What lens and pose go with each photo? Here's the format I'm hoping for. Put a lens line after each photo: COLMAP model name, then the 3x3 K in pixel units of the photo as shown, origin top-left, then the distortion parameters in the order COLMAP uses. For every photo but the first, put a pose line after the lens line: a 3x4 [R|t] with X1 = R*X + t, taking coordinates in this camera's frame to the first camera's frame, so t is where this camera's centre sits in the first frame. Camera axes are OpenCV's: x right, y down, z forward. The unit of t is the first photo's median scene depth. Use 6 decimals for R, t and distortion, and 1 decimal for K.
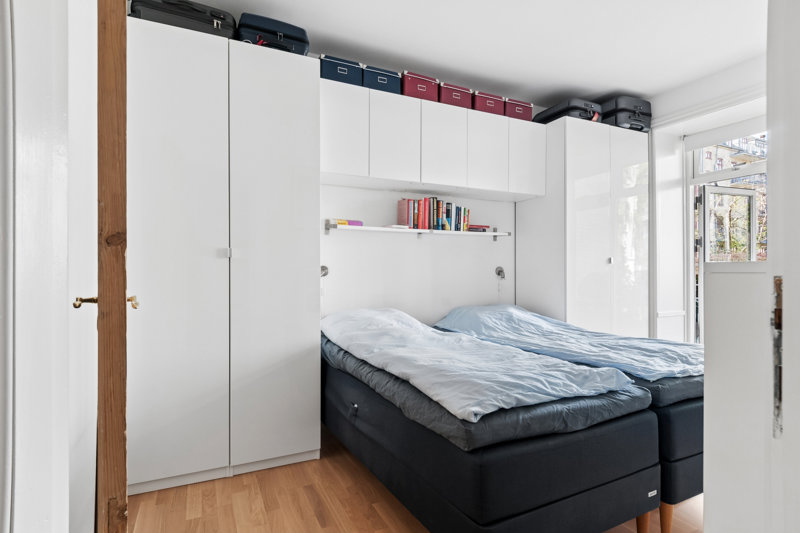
lens RADIAL K [[425.0, 0, 401.0], [0, 425.0, 271.0], [0, 0, 1]] dist [0.005104, -0.001185]
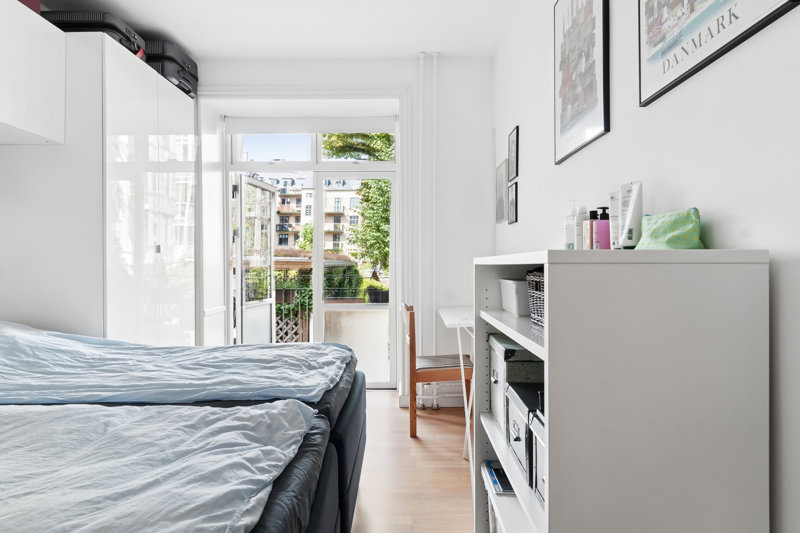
lens RADIAL K [[452.6, 0, 400.0], [0, 452.6, 266.5], [0, 0, 1]] dist [-0.005373, -0.001959]
pose [[0.455388, -0.004871, 0.890280, -0.033175], [0.006107, 0.999979, 0.002348, 0.006461], [-0.890272, 0.004368, 0.455408, 0.249102]]
